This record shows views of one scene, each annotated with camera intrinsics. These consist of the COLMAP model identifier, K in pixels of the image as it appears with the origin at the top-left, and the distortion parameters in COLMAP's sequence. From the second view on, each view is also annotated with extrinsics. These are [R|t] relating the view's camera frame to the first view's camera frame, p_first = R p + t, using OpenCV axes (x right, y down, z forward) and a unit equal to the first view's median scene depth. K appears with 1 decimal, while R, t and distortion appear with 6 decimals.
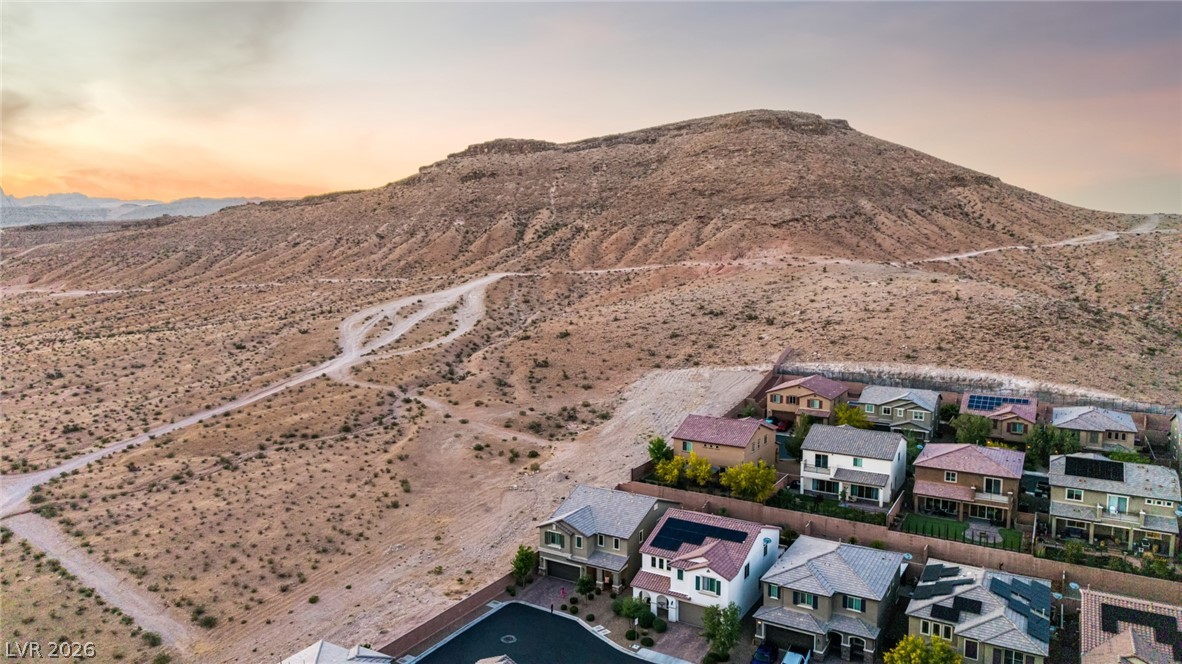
lens RADIAL K [[788.8, 0, 589.0], [0, 788.8, 343.8], [0, 0, 1]] dist [0.047806, -0.056996]
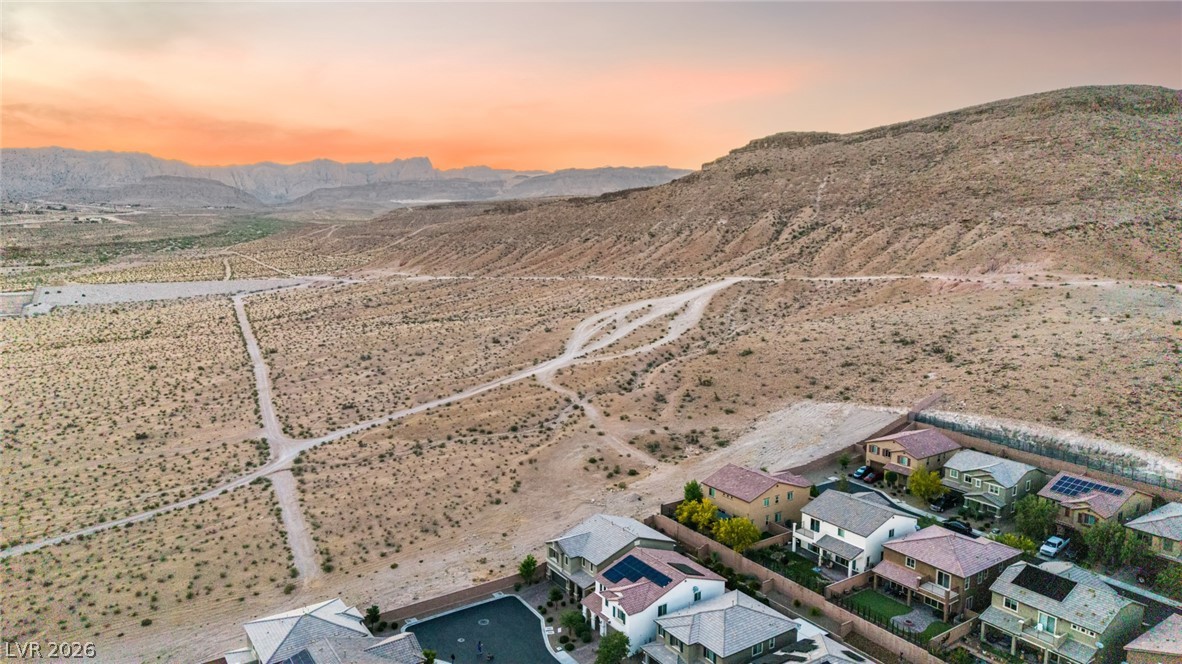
lens RADIAL K [[788.8, 0, 586.6], [0, 788.8, 346.4], [0, 0, 1]] dist [0.047806, -0.056996]
pose [[0.903719, 0.071858, -0.422054, 0.186863], [-0.050482, 0.996822, 0.061623, -0.062776], [0.425140, -0.034384, 0.904474, -0.051737]]
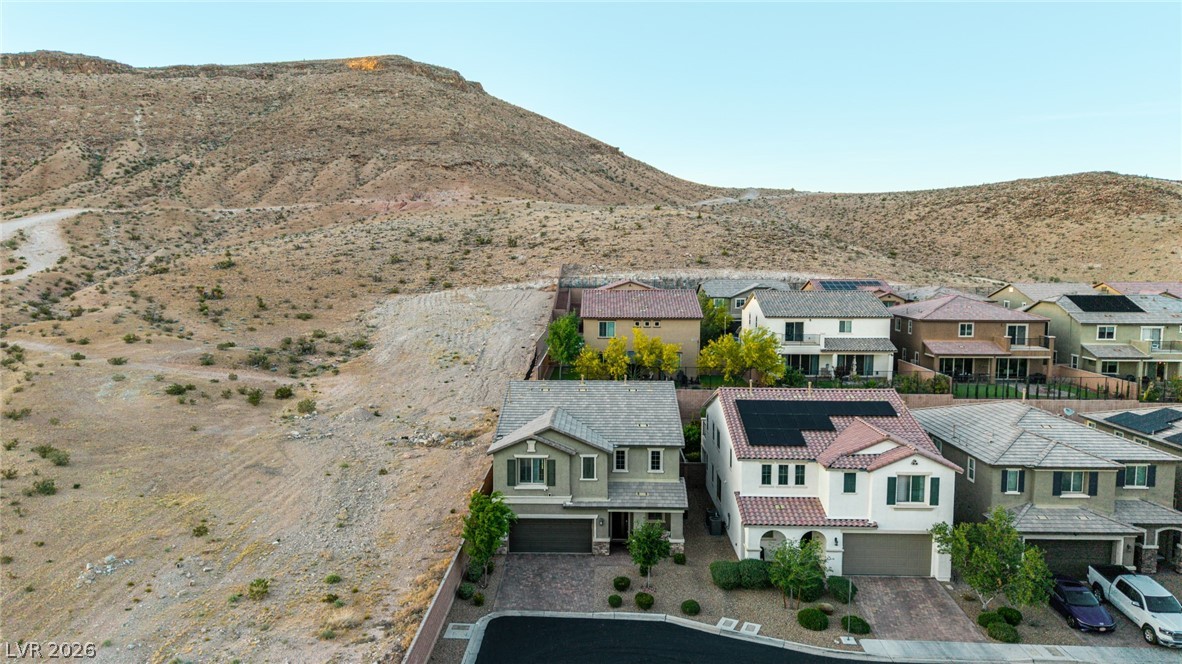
lens RADIAL K [[788.8, 0, 590.0], [0, 788.8, 332.8], [0, 0, 1]] dist [0.047806, -0.056996]
pose [[0.867889, -0.044465, 0.494764, -0.086171], [0.054991, 0.998464, -0.006728, 0.059121], [-0.493705, 0.033046, 0.869001, 0.198354]]
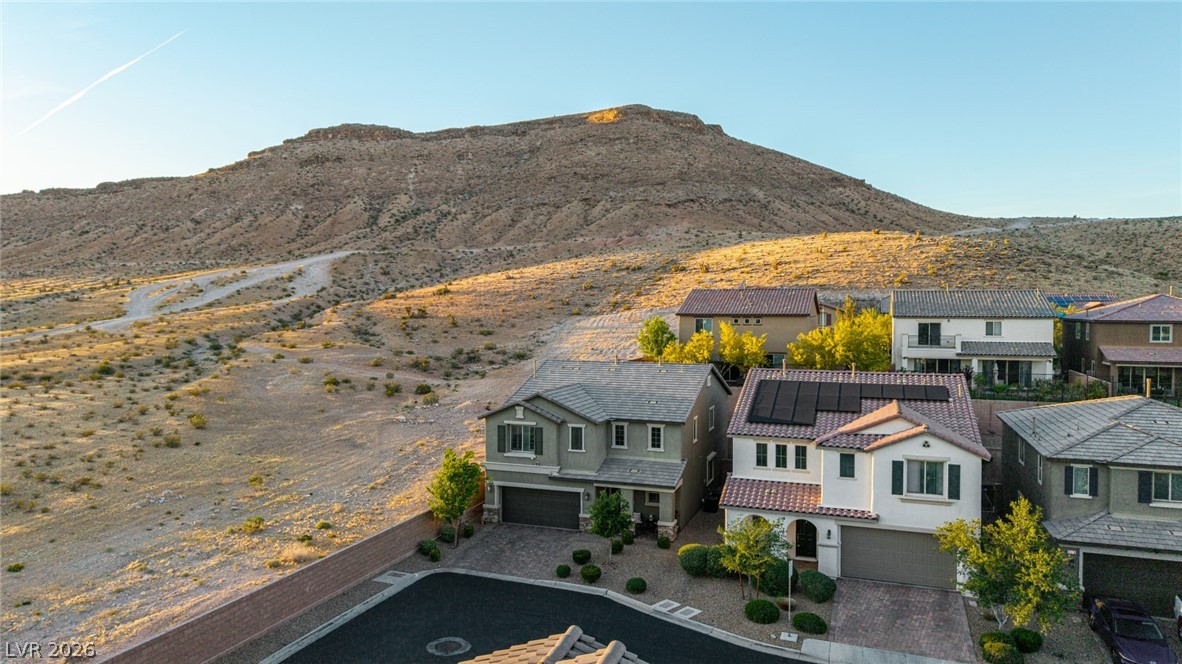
lens RADIAL K [[788.8, 0, 589.0], [0, 788.8, 339.1], [0, 0, 1]] dist [0.047806, -0.056996]
pose [[0.981692, -0.007158, 0.190340, -0.032238], [0.021281, 0.997159, -0.072254, 0.078265], [-0.189282, 0.074982, 0.979056, 0.186975]]
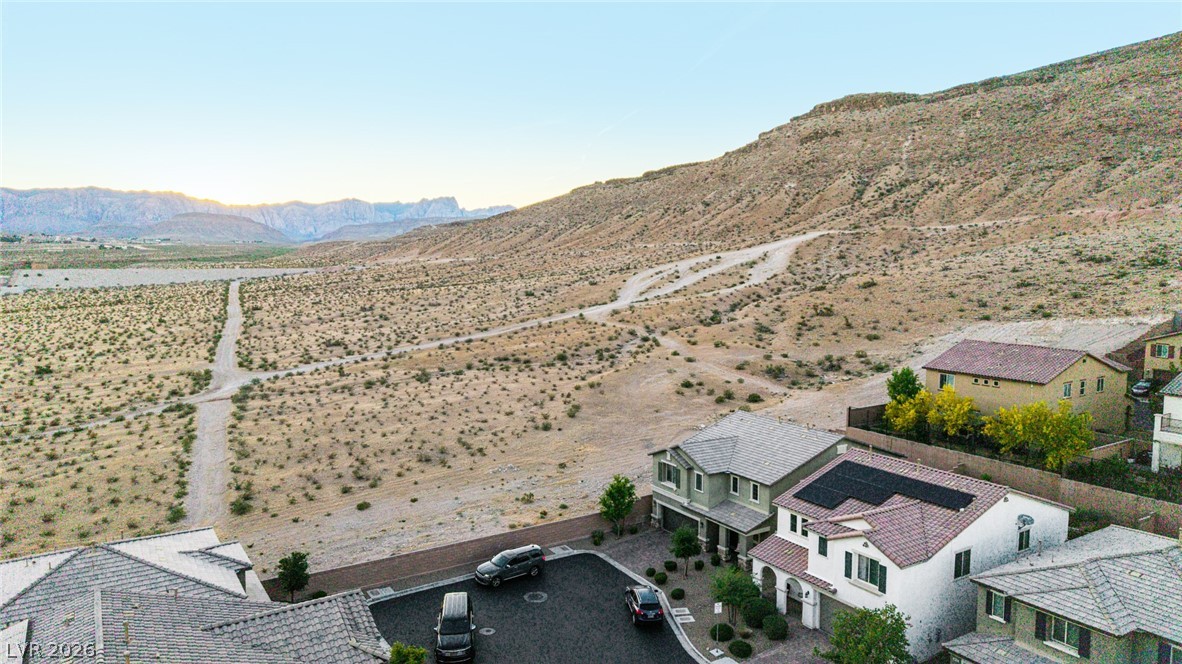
lens RADIAL K [[788.8, 0, 584.8], [0, 788.8, 335.1], [0, 0, 1]] dist [0.047806, -0.056996]
pose [[0.890013, 0.046734, -0.453533, 0.066279], [-0.053677, 0.998555, -0.002440, 0.047670], [0.452764, 0.026516, 0.891236, 0.131295]]
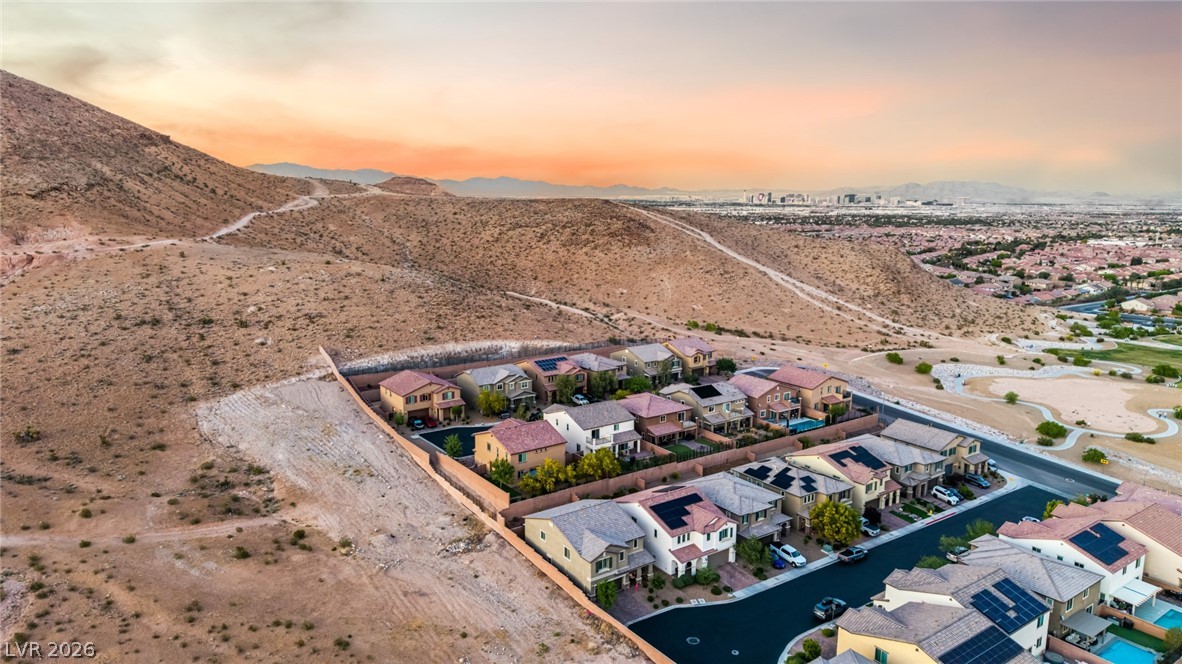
lens RADIAL K [[788.8, 0, 595.9], [0, 788.8, 324.1], [0, 0, 1]] dist [0.047806, -0.056996]
pose [[0.392935, -0.156246, 0.906195, -0.359619], [0.097338, 0.986990, 0.127971, -0.084154], [-0.914400, 0.037923, 0.403032, 0.189704]]
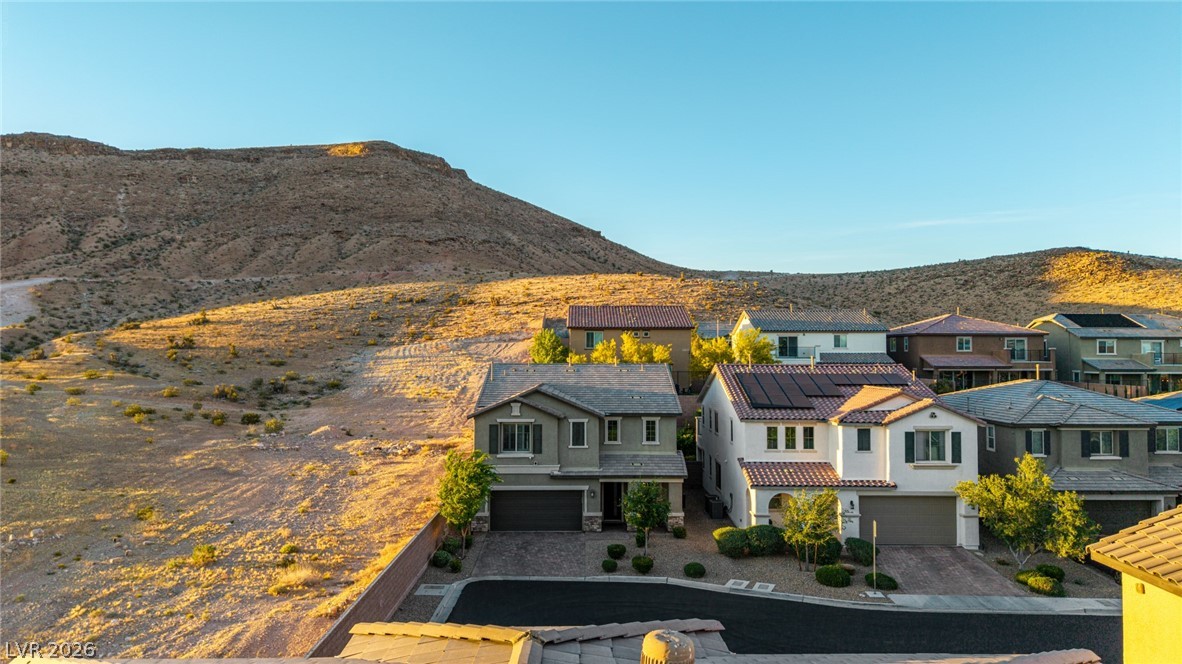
lens RADIAL K [[788.8, 0, 590.3], [0, 788.8, 335.5], [0, 0, 1]] dist [0.047806, -0.056996]
pose [[0.855951, 0.011887, 0.516921, -0.082165], [0.059574, 0.990811, -0.121431, 0.086567], [-0.513614, 0.134734, 0.847377, 0.211623]]
